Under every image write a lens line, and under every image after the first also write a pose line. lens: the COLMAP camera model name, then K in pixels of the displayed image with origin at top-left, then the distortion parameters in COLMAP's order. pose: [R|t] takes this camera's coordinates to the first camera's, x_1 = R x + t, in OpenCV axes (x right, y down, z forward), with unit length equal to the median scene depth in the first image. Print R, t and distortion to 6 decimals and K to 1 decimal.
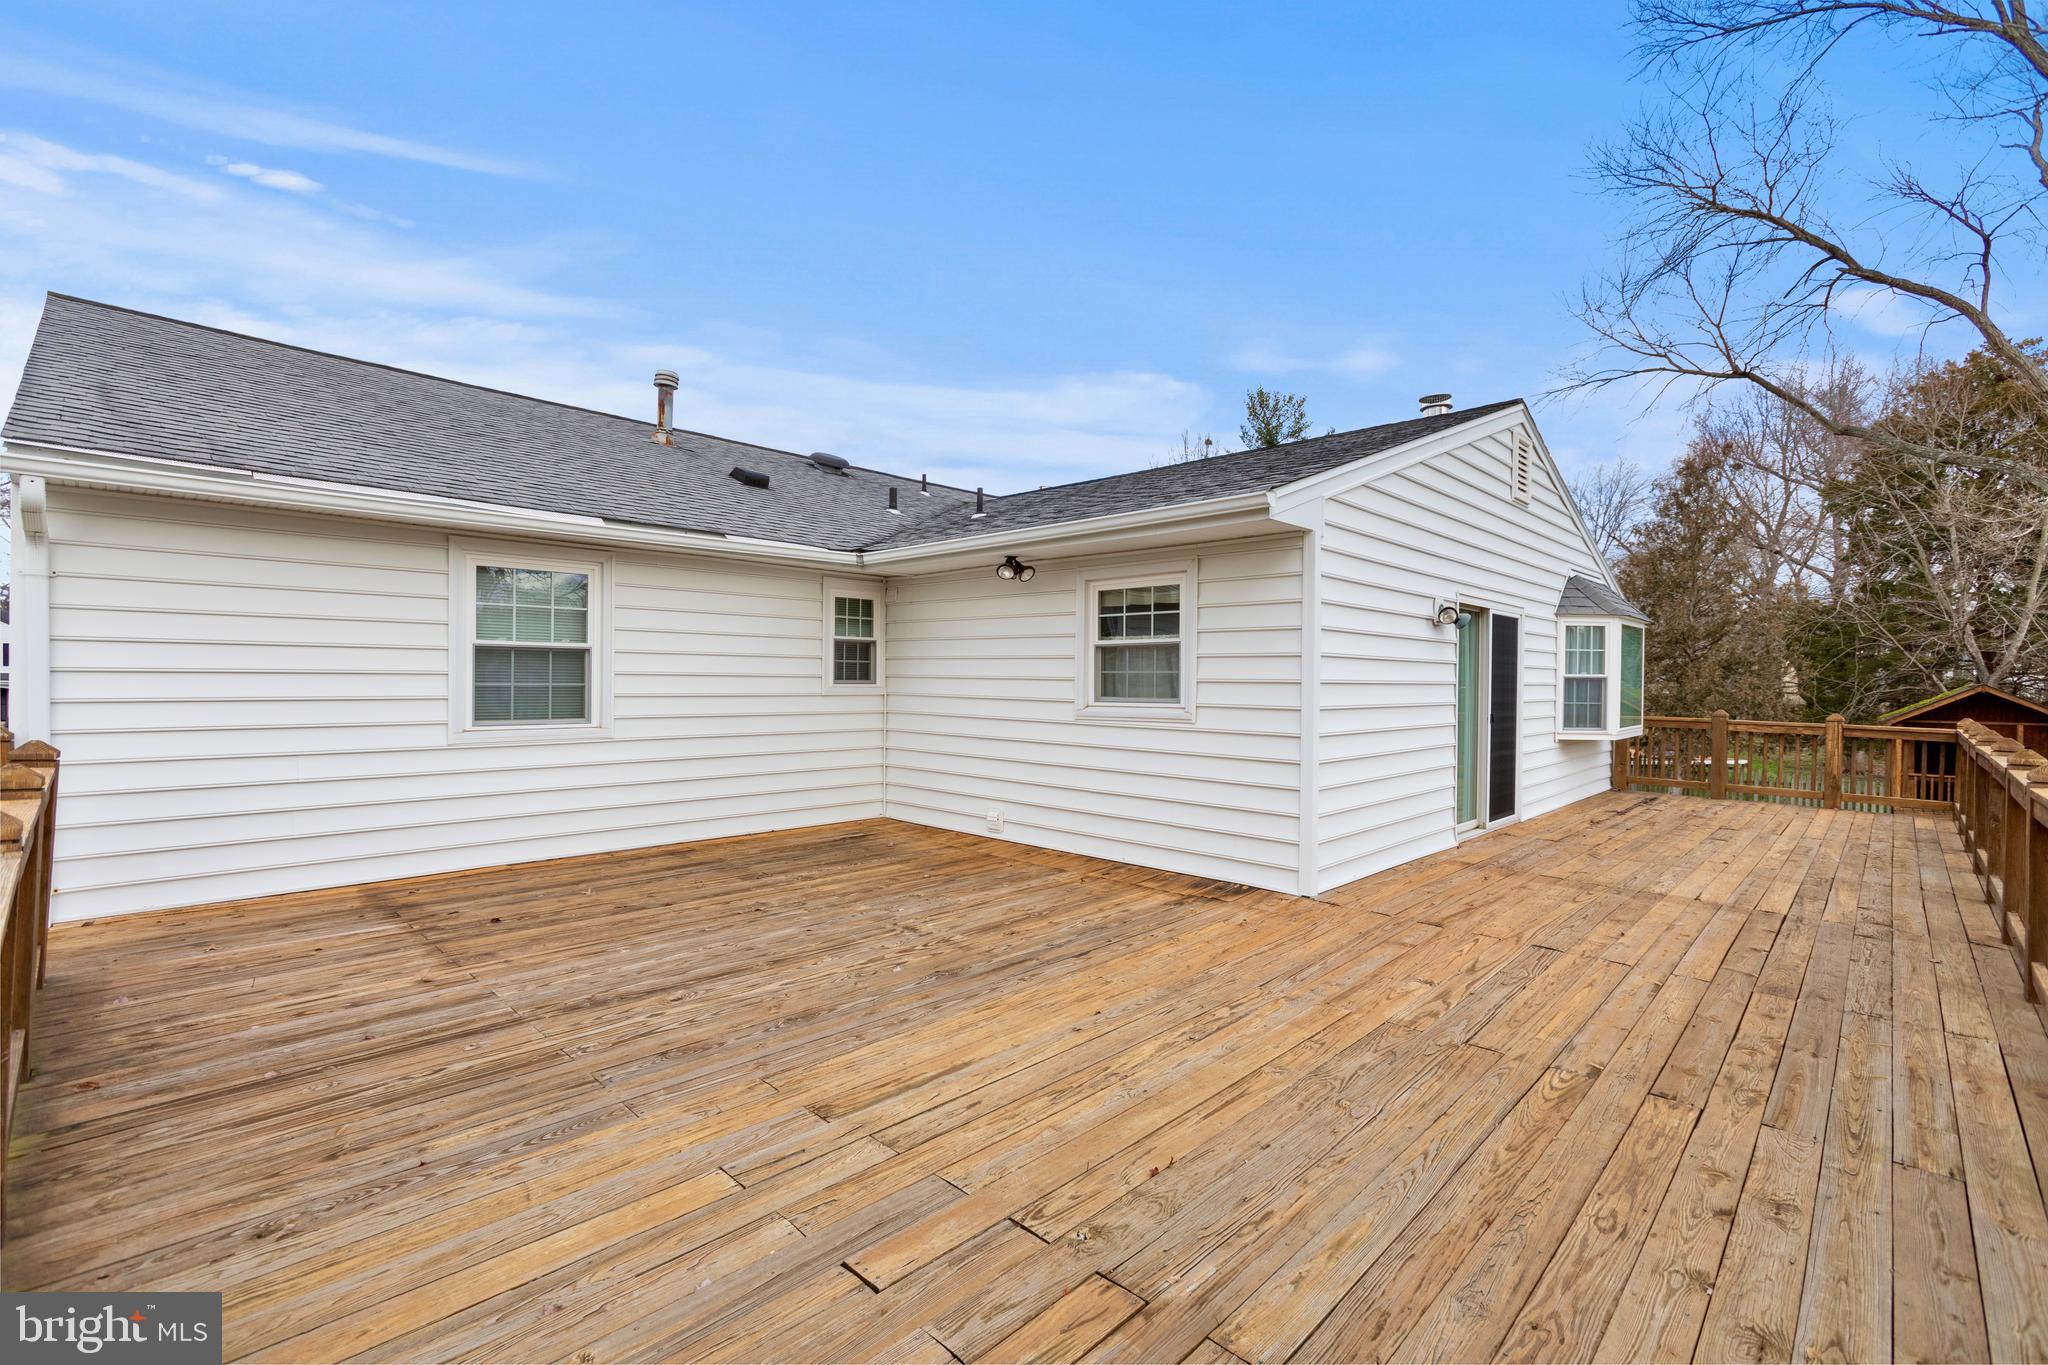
lens RADIAL K [[909.4, 0, 1014.4], [0, 909.4, 686.0], [0, 0, 1]] dist [-0.009487, 0.004130]
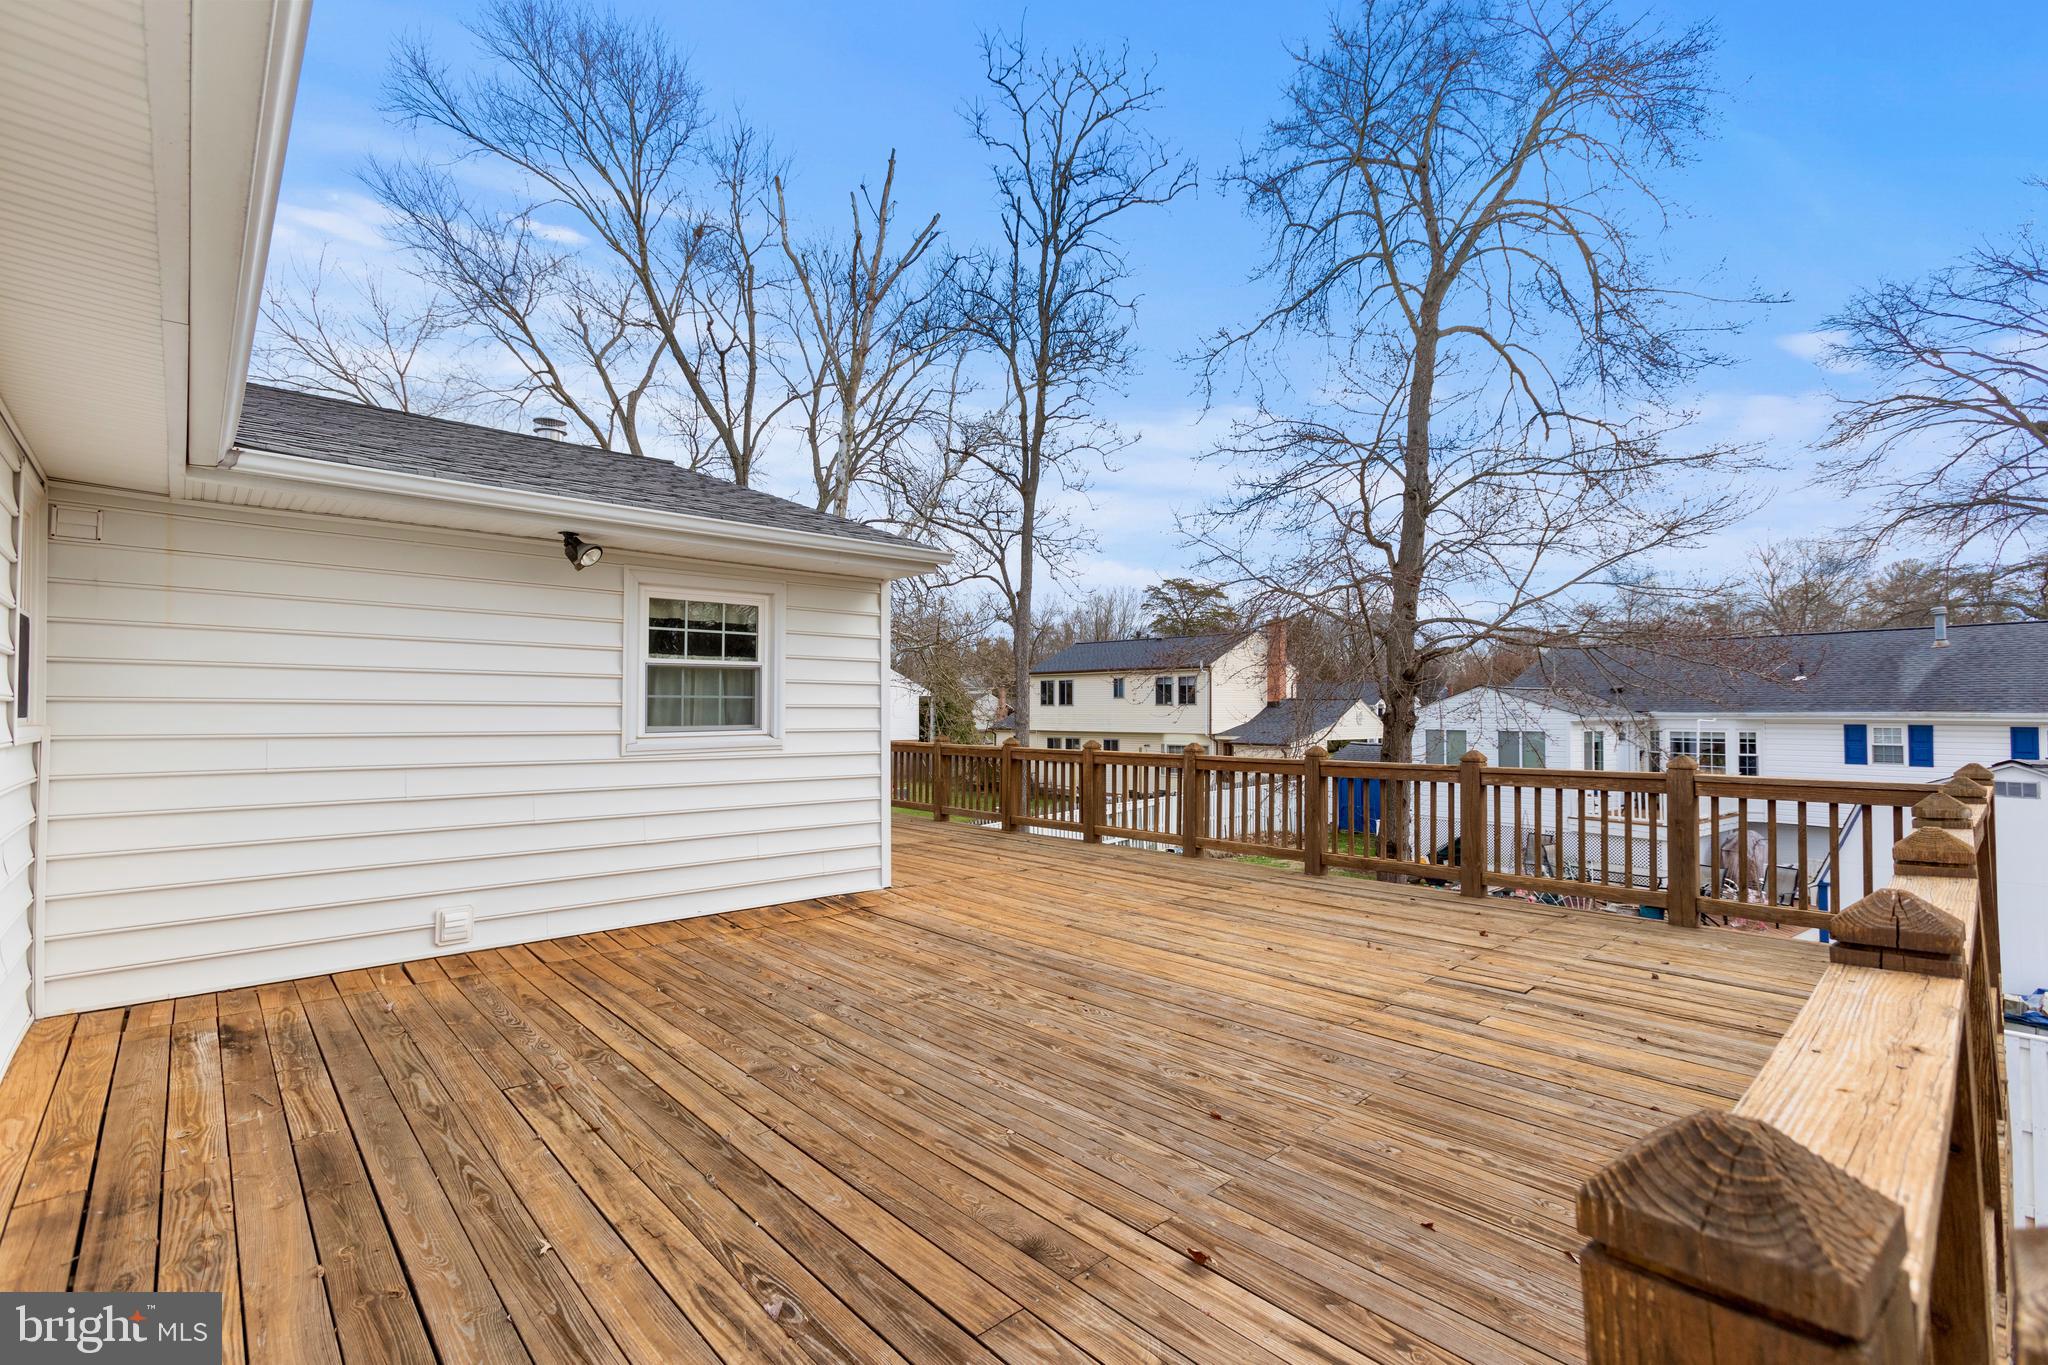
lens RADIAL K [[909.4, 0, 1011.7], [0, 909.4, 682.6], [0, 0, 1]] dist [-0.009487, 0.004130]
pose [[0.042695, 0.022401, 0.998837, -0.996272], [0.006740, 0.999719, -0.022708, -0.009554], [-0.999065, 0.007702, 0.042532, 0.896539]]
